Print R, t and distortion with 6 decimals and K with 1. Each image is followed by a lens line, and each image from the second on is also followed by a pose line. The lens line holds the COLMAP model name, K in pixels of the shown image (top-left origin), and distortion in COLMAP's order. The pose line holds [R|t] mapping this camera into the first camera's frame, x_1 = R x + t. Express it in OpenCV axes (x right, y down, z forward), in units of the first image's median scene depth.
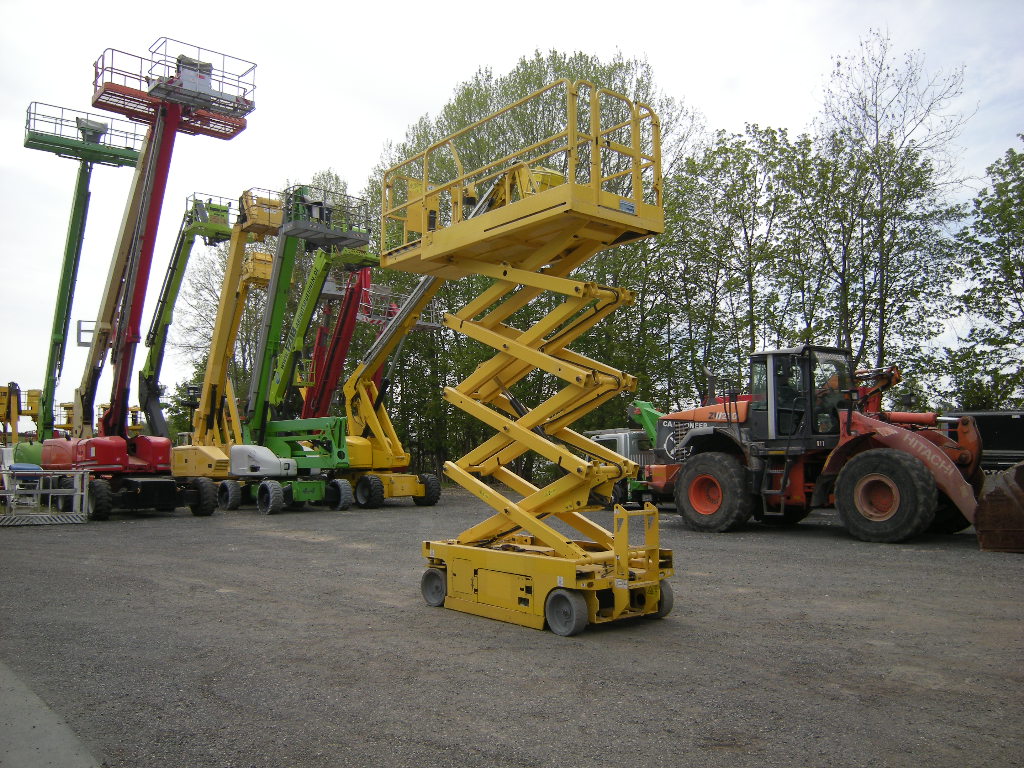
lens RADIAL K [[856.8, 0, 512.0], [0, 856.8, 384.0], [0, 0, 1]] dist [-0.126213, 0.066476]
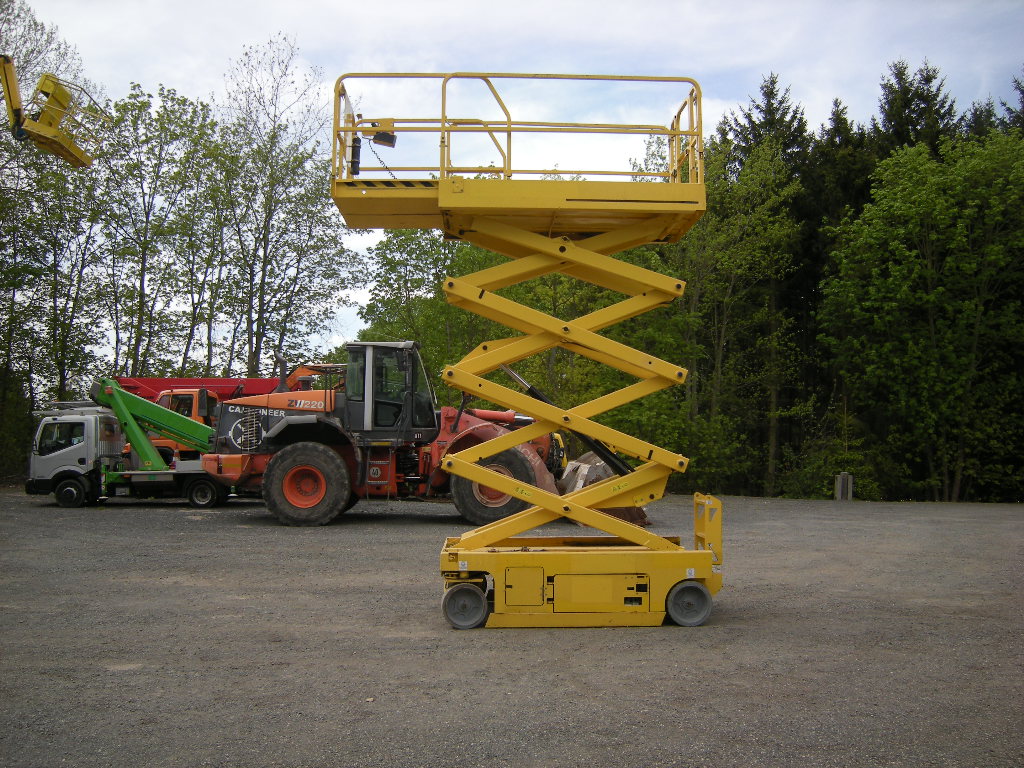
lens RADIAL K [[856.8, 0, 512.0], [0, 856.8, 384.0], [0, 0, 1]] dist [-0.126213, 0.066476]
pose [[0.610424, 0.062649, 0.789594, -0.395311], [-0.074439, 0.996993, -0.021557, 0.019836], [-0.788569, -0.045618, 0.613251, 0.249411]]
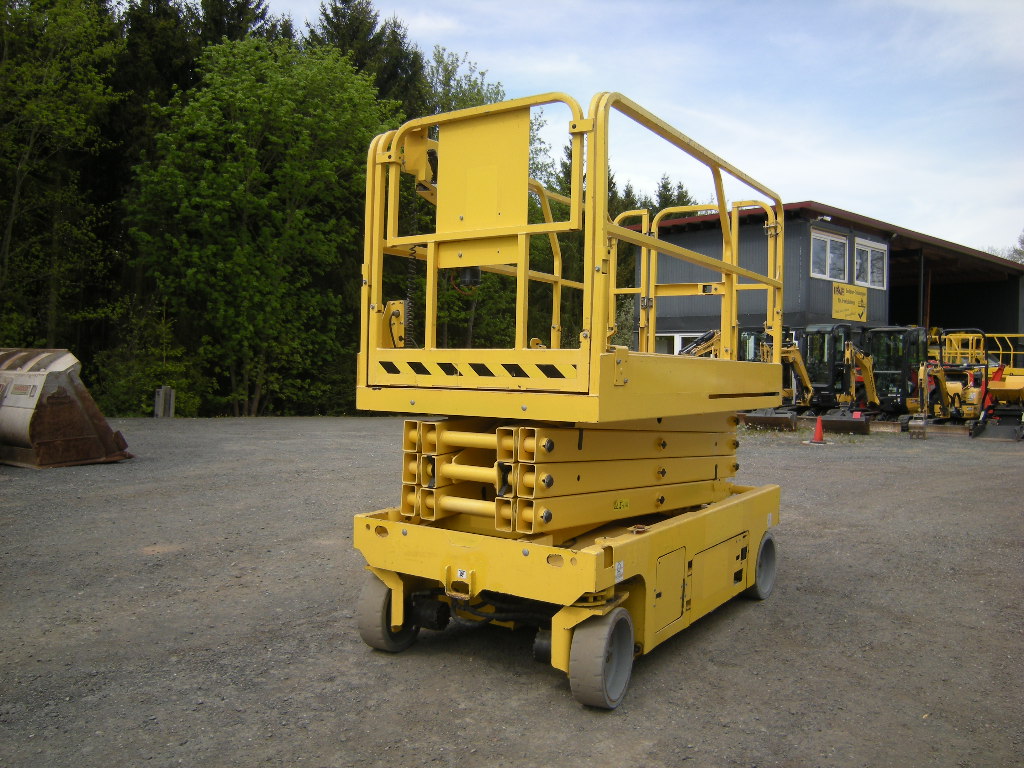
lens RADIAL K [[856.8, 0, 512.0], [0, 856.8, 384.0], [0, 0, 1]] dist [-0.126213, 0.066476]
pose [[-0.288100, -0.016938, 0.957451, -0.237176], [-0.099568, 0.994954, -0.012359, 0.067963], [-0.952410, -0.098892, -0.288332, 0.626713]]
